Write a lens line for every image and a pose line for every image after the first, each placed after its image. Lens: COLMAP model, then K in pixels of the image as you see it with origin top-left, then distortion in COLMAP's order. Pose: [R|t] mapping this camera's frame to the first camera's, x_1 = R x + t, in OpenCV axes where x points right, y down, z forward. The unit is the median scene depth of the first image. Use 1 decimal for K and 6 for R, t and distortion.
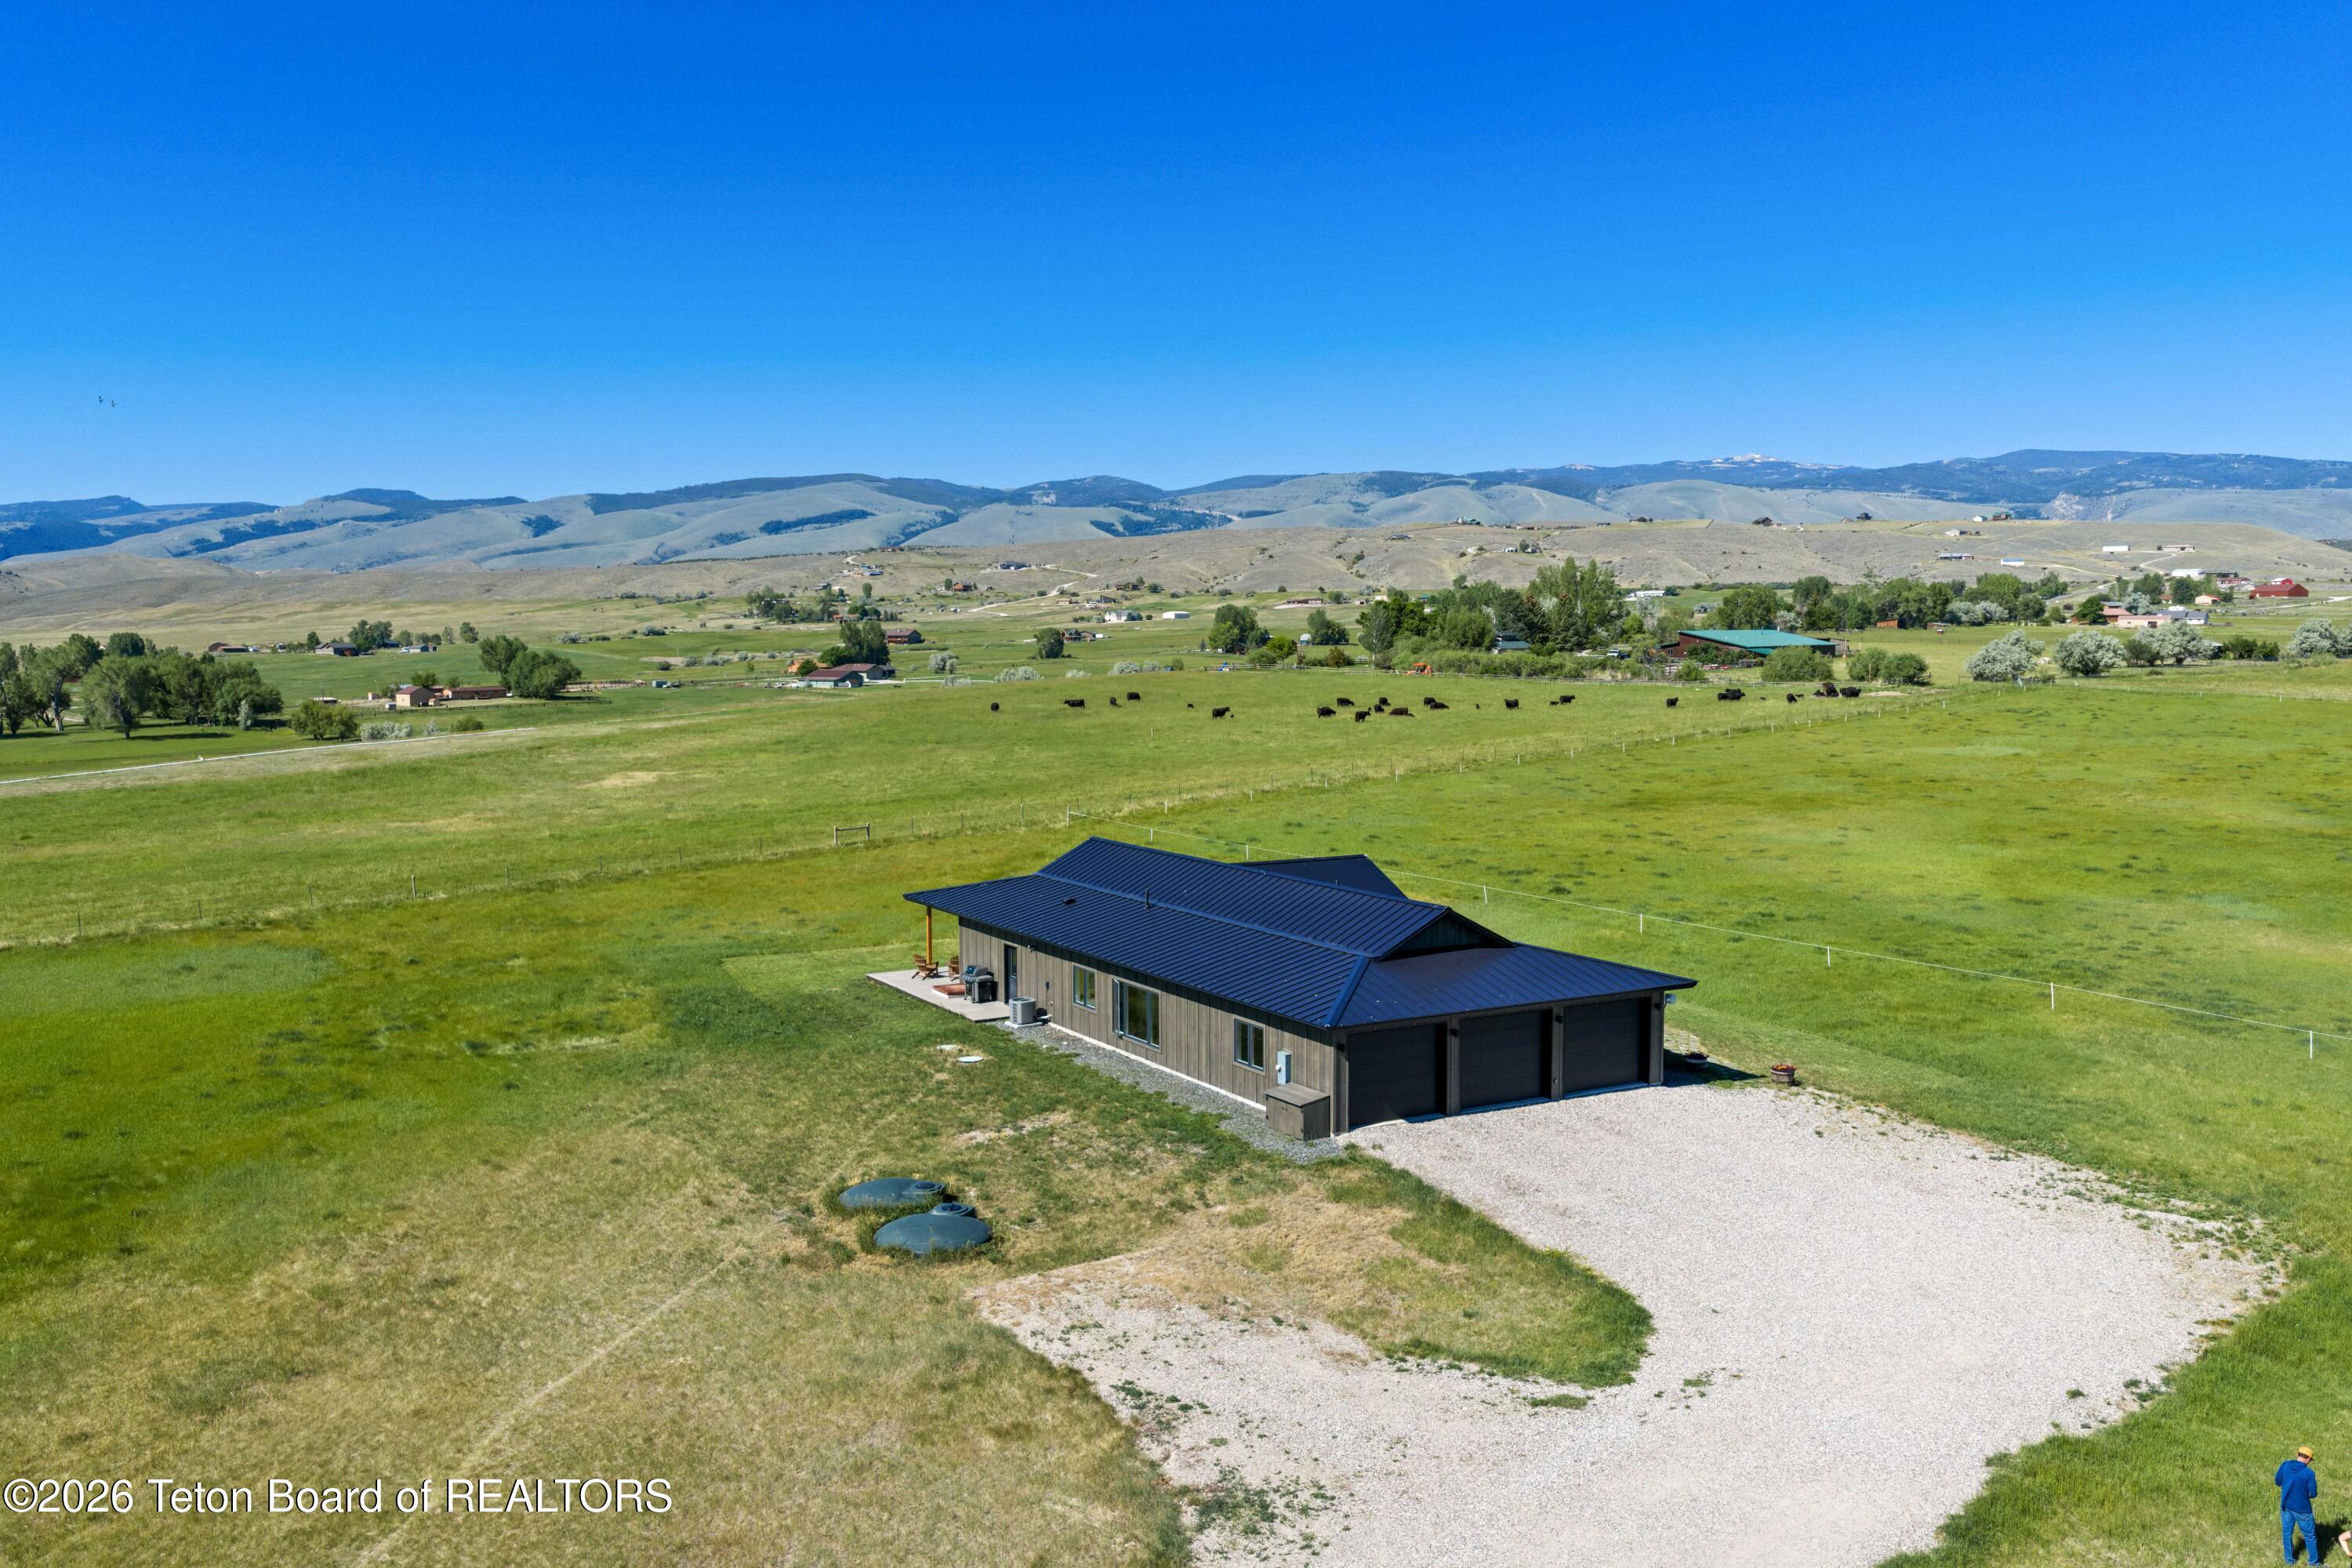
lens RADIAL K [[1961.4, 0, 1182.7], [0, 1961.4, 789.0], [0, 0, 1]] dist [0.001361, -0.004138]
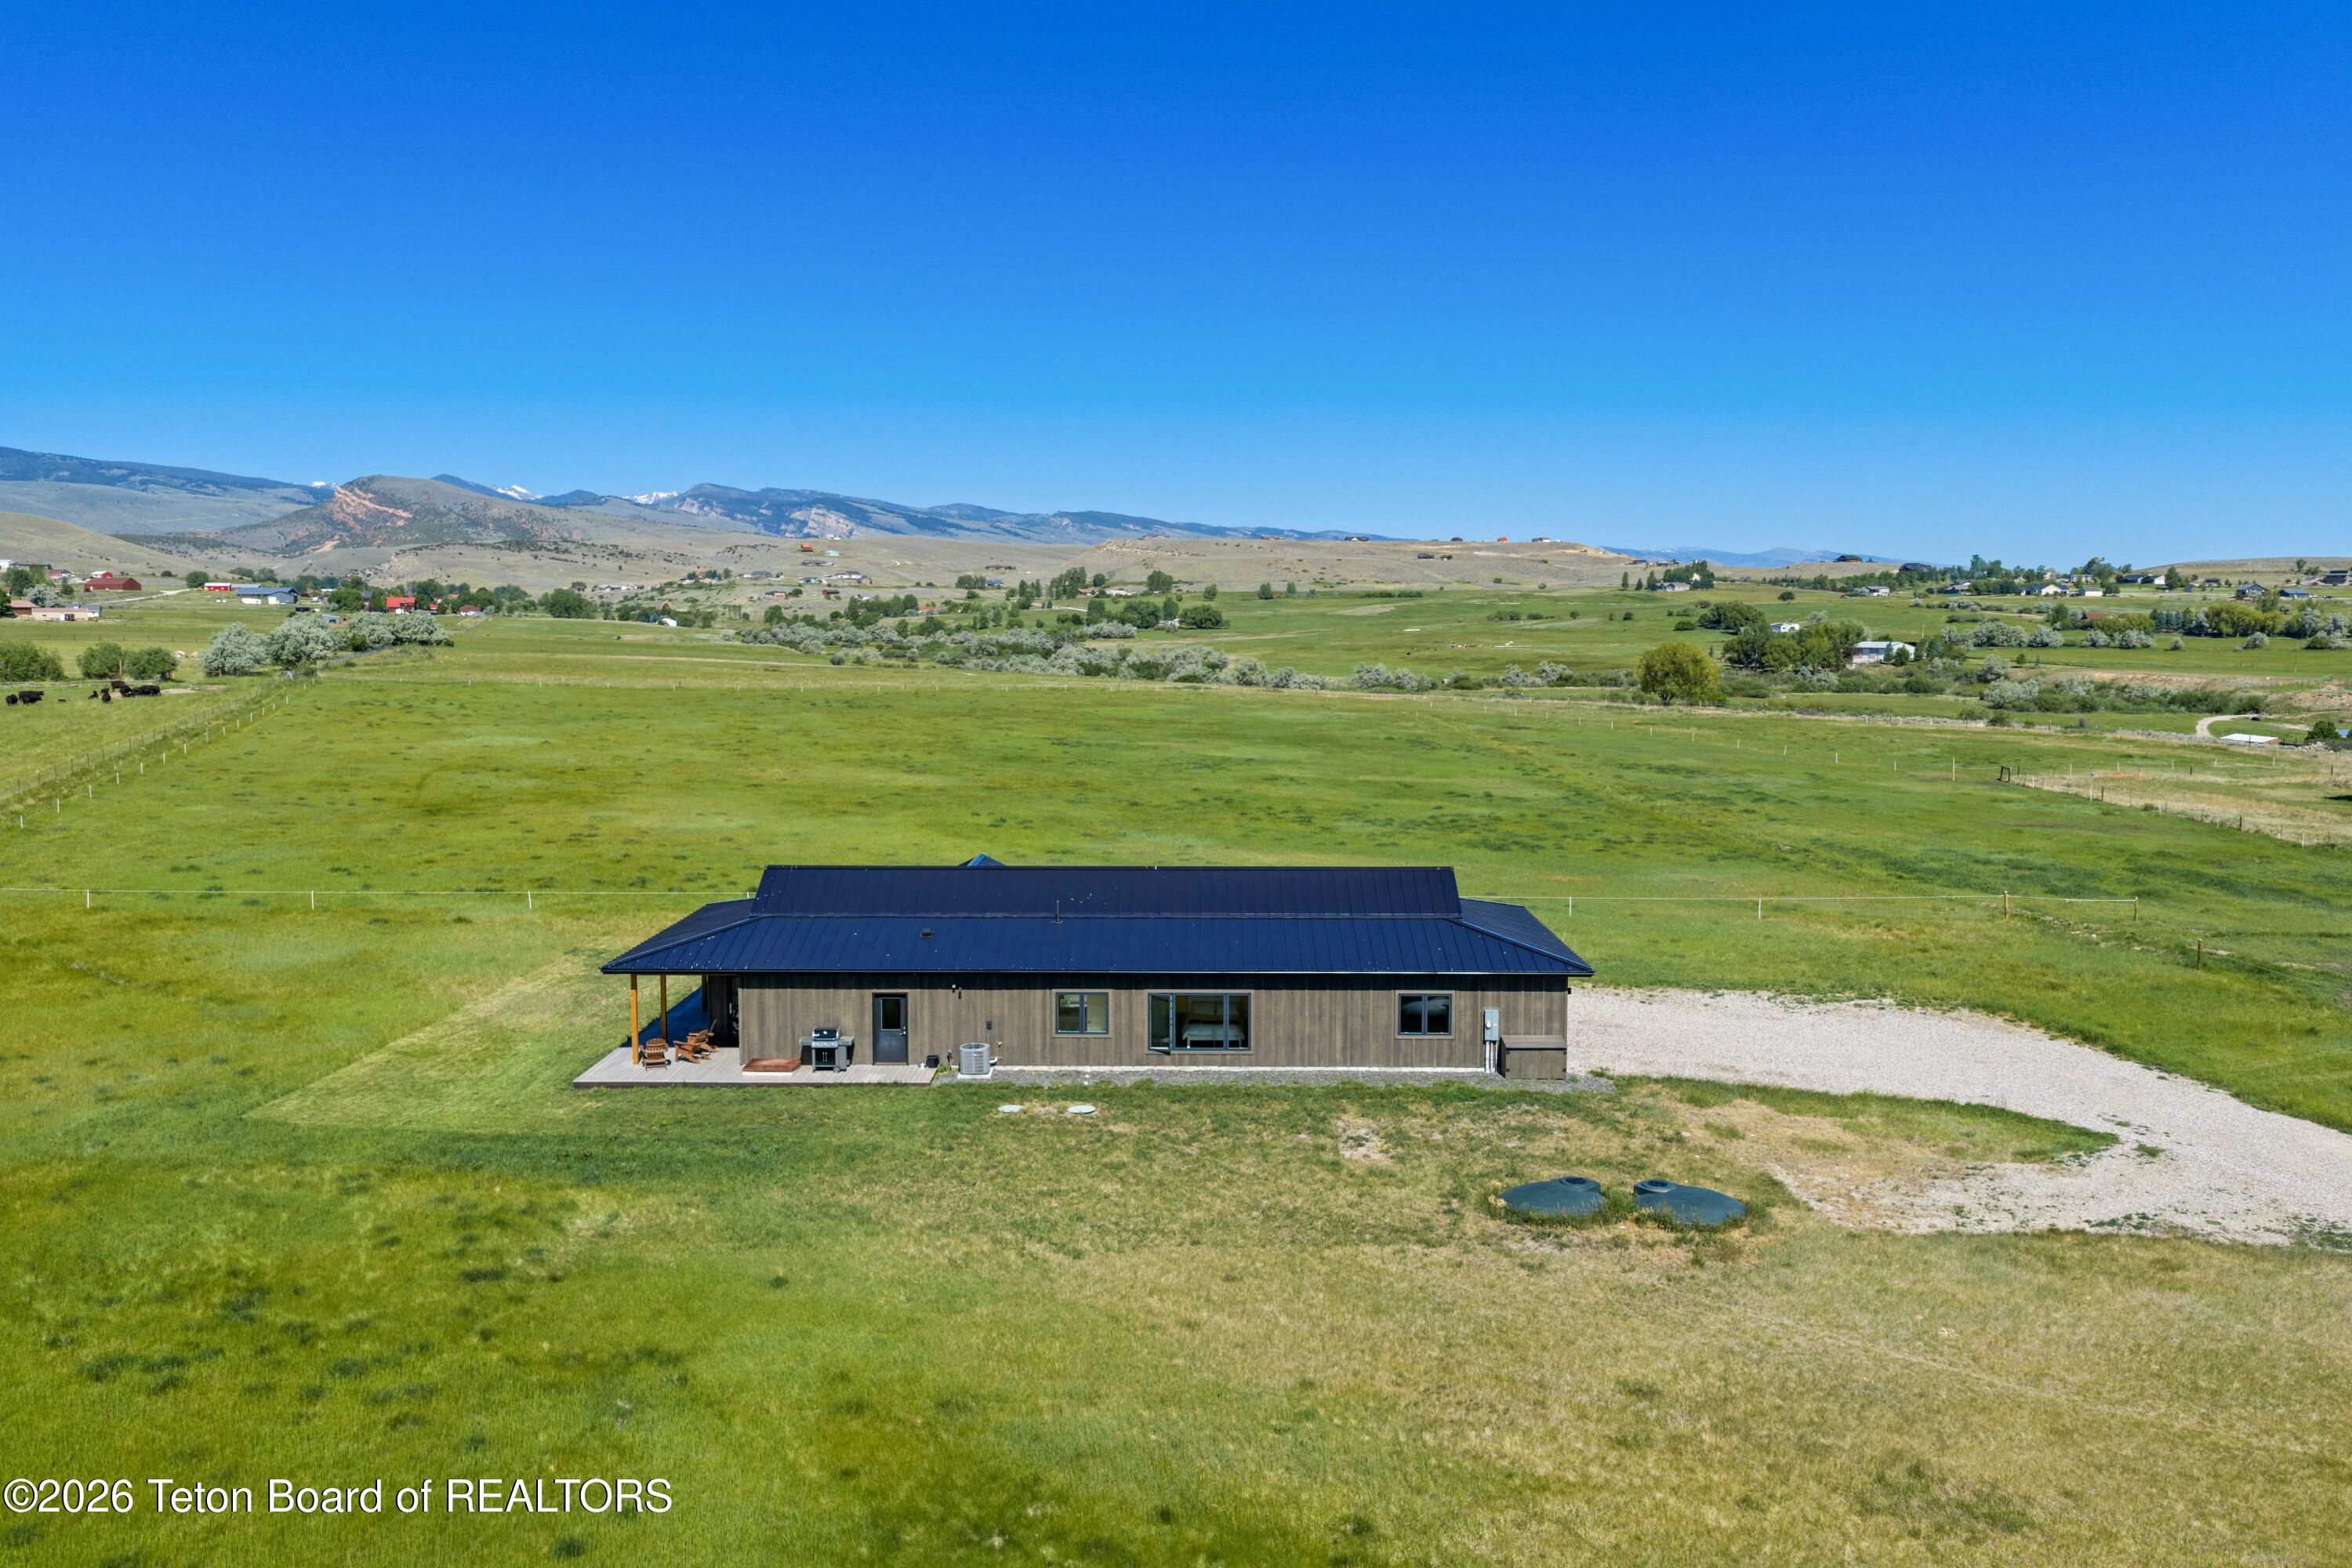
lens RADIAL K [[1969.5, 0, 1176.0], [0, 1969.5, 784.0], [0, 0, 1]] dist [0.038459, -0.087531]
pose [[0.506651, -0.069024, 0.859384, -0.032622], [0.068810, 0.996848, 0.039497, -0.001570], [-0.859401, 0.039123, 0.509804, 0.019794]]
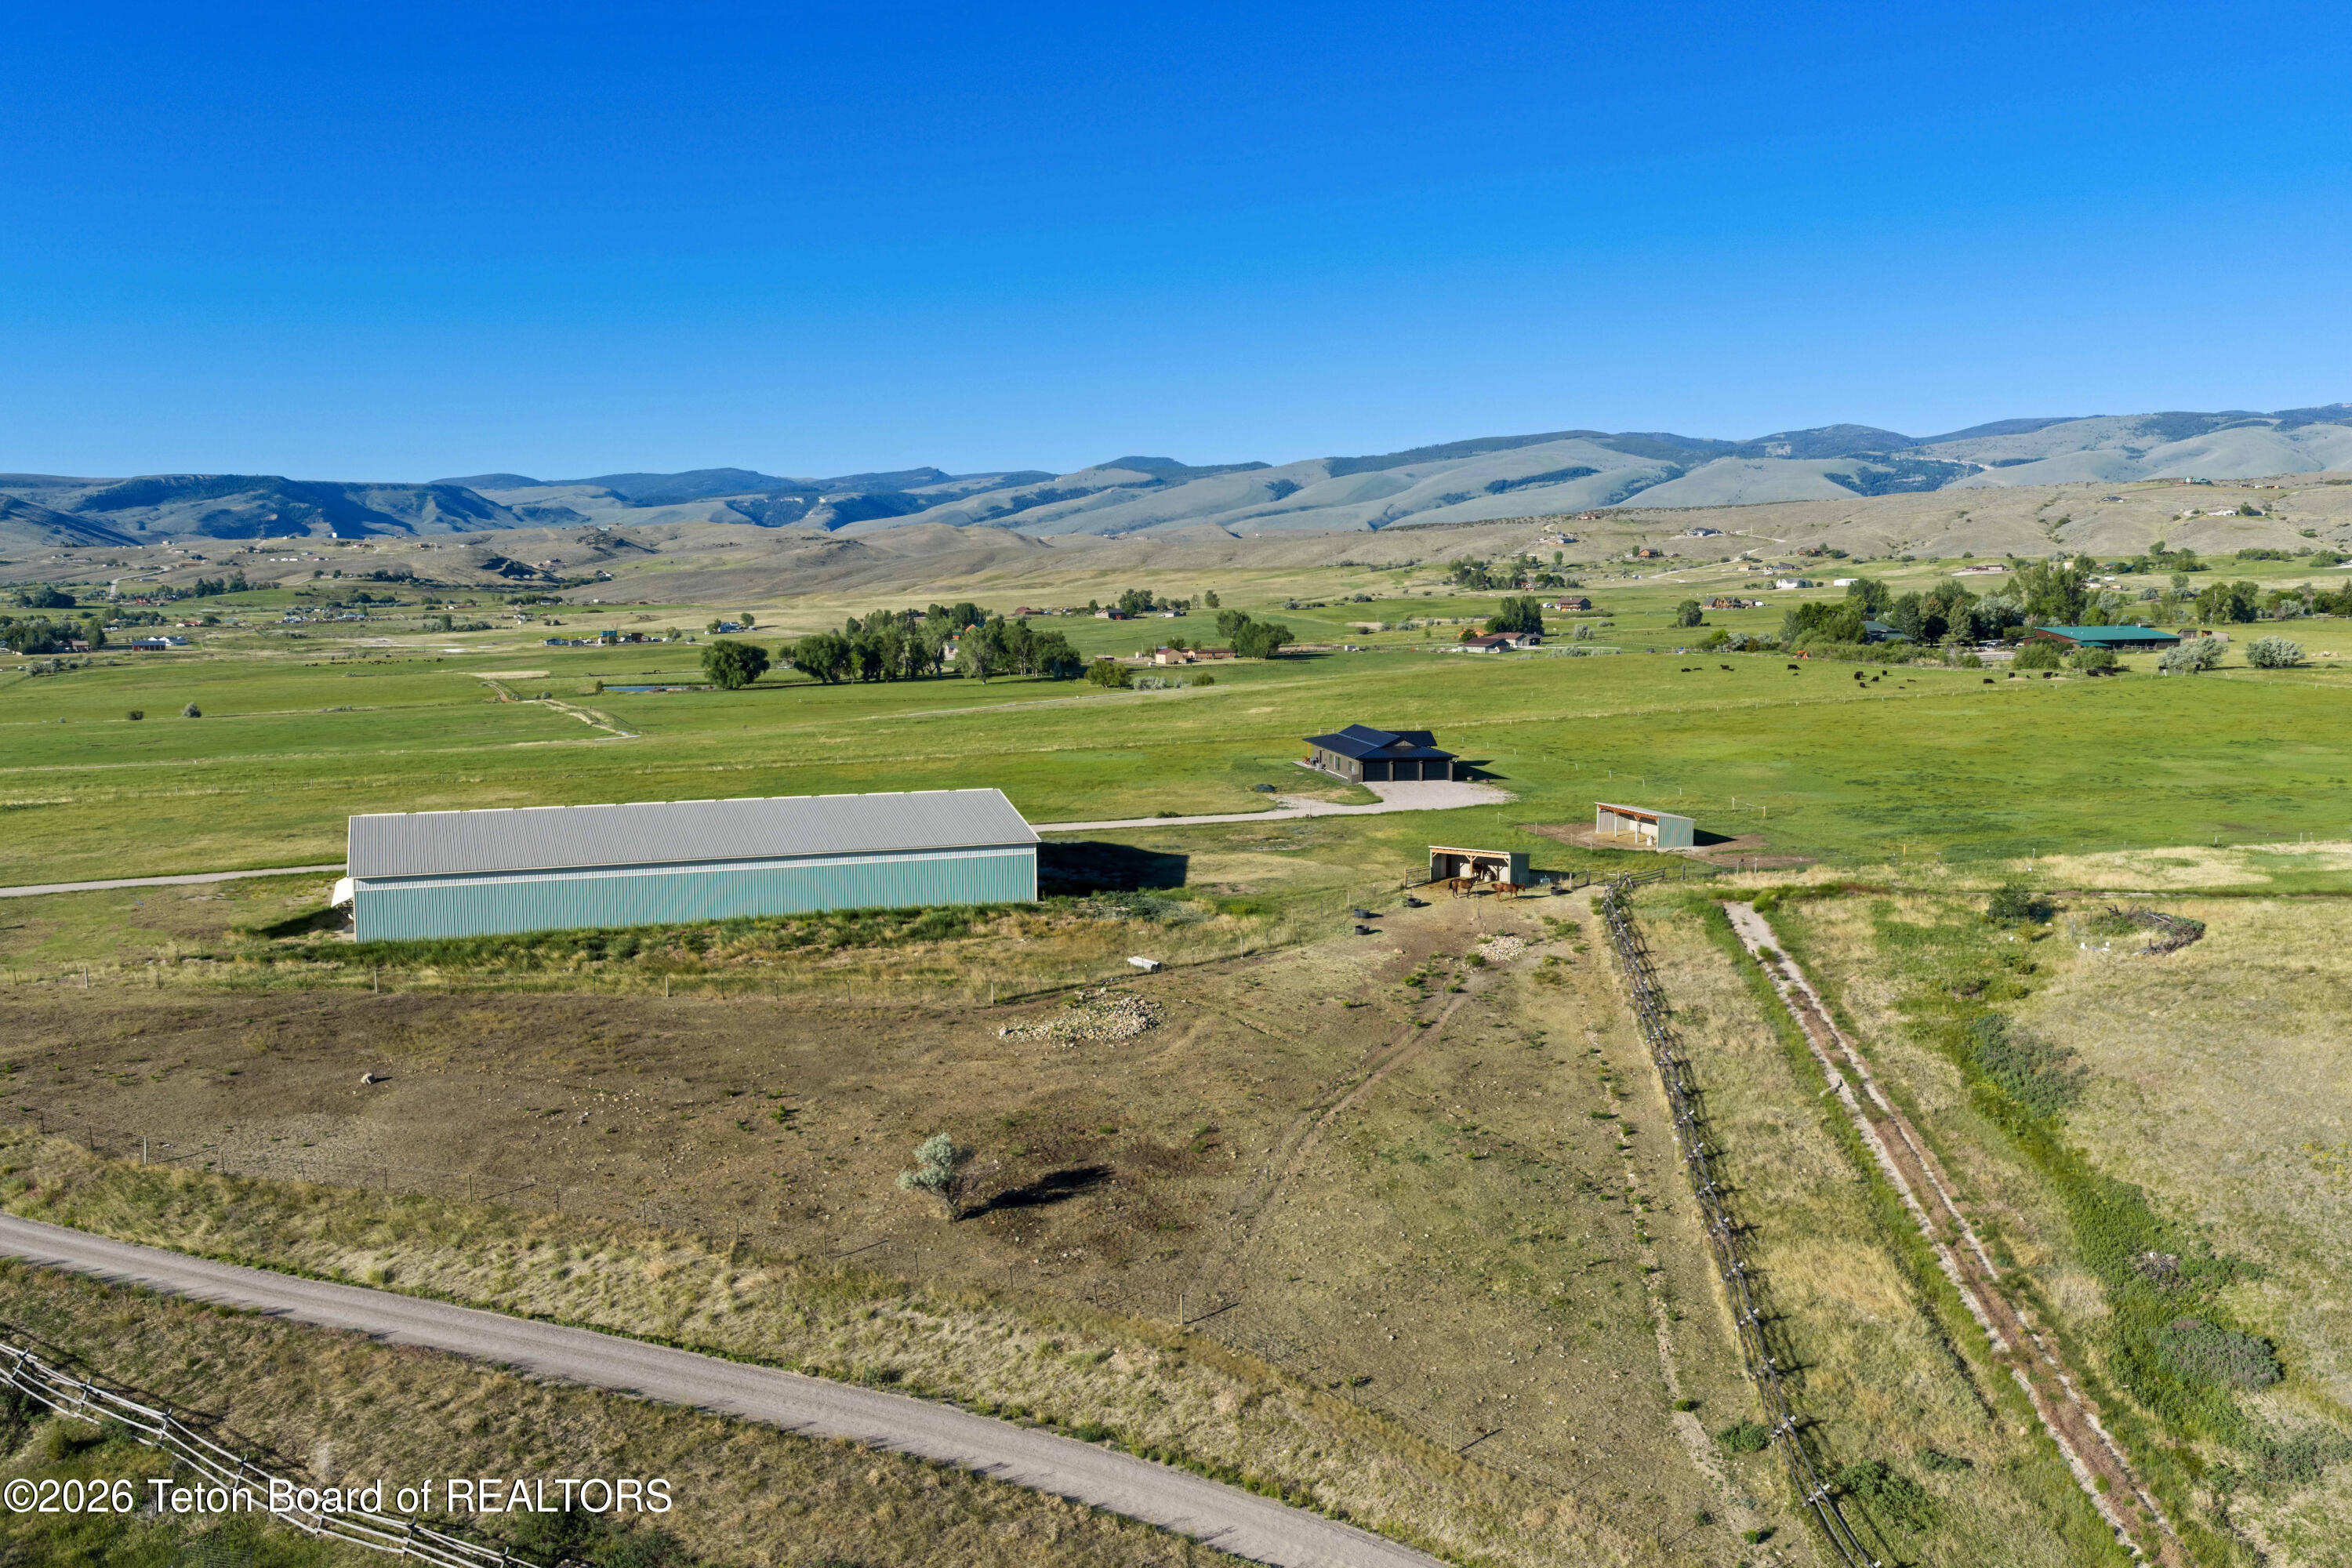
lens RADIAL K [[1969.5, 0, 1176.0], [0, 1969.5, 784.0], [0, 0, 1]] dist [0.038459, -0.087531]
pose [[0.932874, 0.036773, -0.358321, 0.043367], [-0.029568, 0.999236, 0.025567, 0.002483], [0.358988, -0.013256, 0.933248, -0.112435]]
